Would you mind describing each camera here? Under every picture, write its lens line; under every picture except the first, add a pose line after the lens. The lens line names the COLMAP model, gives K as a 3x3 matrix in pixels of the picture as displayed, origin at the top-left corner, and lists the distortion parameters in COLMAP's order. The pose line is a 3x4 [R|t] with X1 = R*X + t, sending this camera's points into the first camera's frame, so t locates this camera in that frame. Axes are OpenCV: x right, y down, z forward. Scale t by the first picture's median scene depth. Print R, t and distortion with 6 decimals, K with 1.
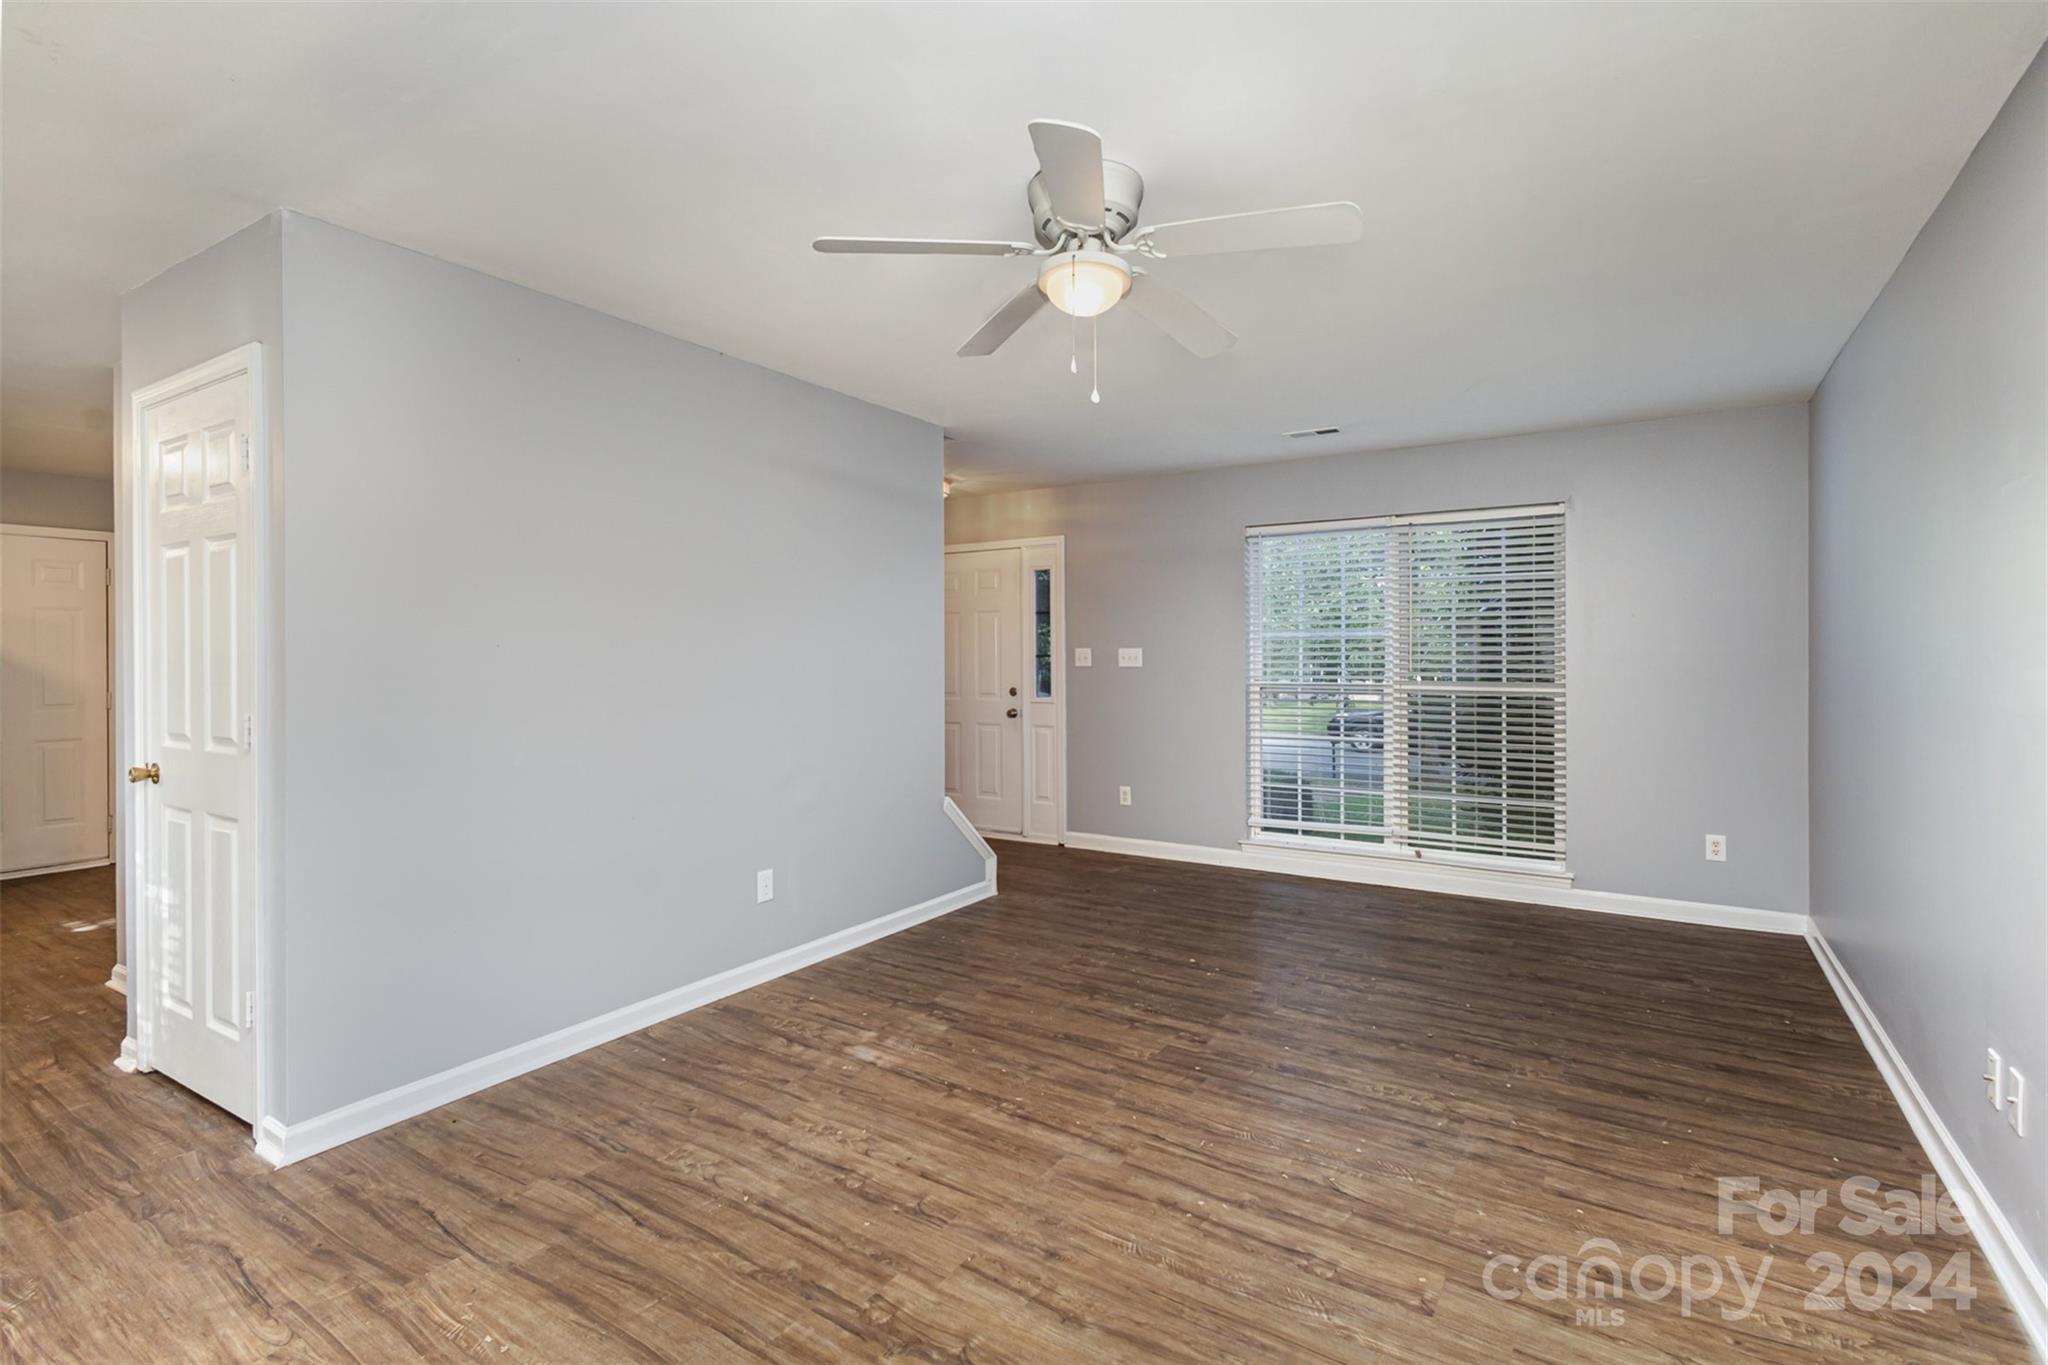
lens RADIAL K [[942.2, 0, 1028.2], [0, 942.2, 668.3], [0, 0, 1]] dist [0.007531, -0.000088]
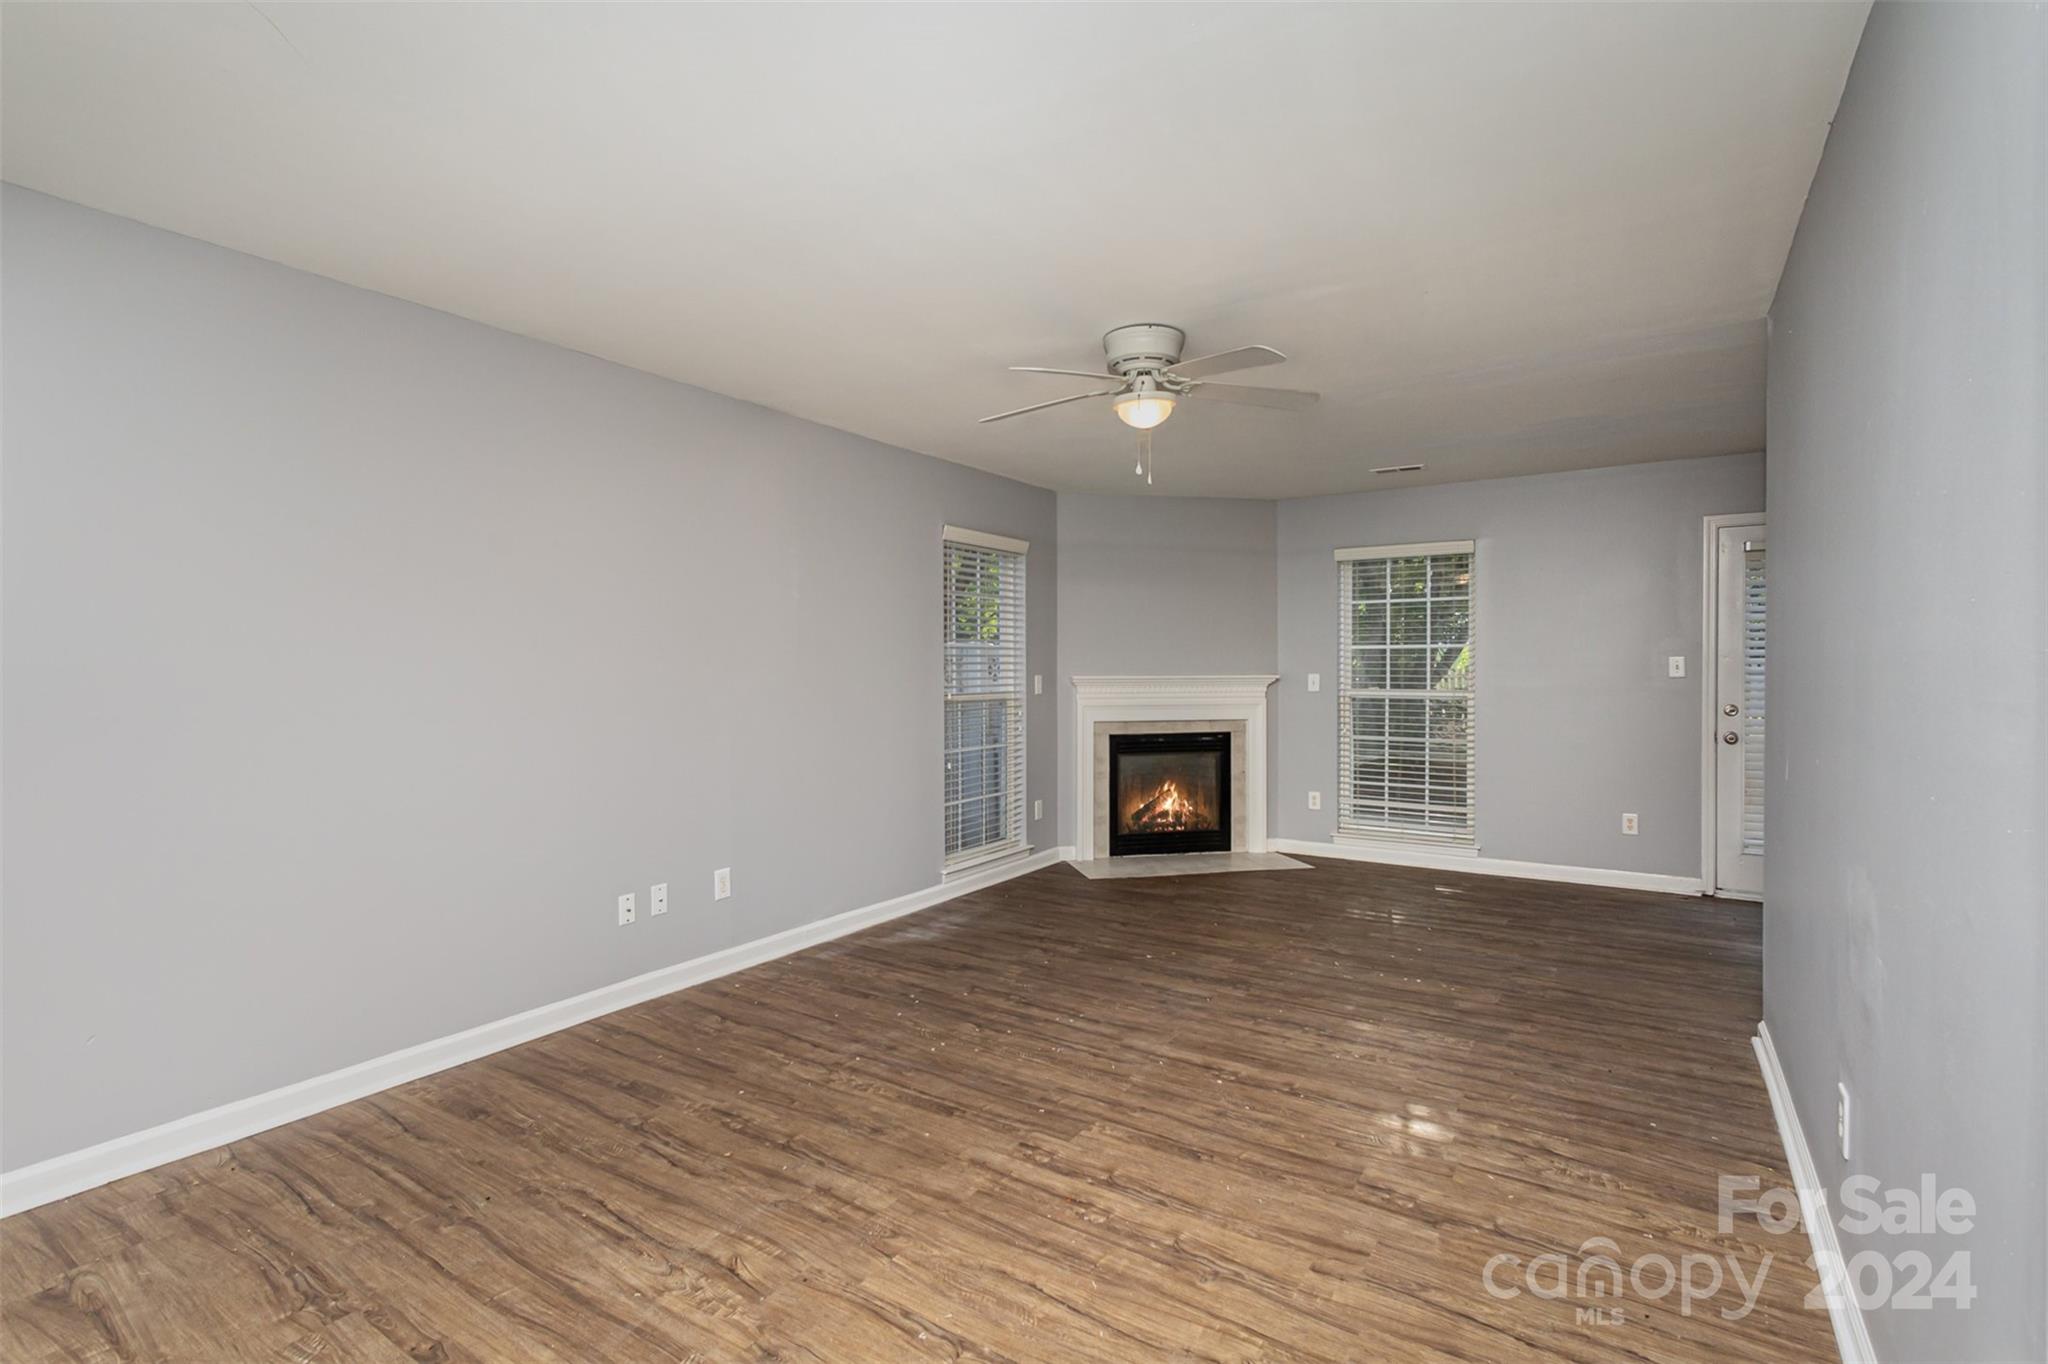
lens RADIAL K [[942.2, 0, 1019.7], [0, 942.2, 676.4], [0, 0, 1]] dist [0.007531, -0.000088]
pose [[-0.999931, 0.008781, 0.007781, 0.198257], [0.008951, 0.999715, 0.022129, -0.023761], [-0.007585, 0.022197, -0.999725, 1.991157]]
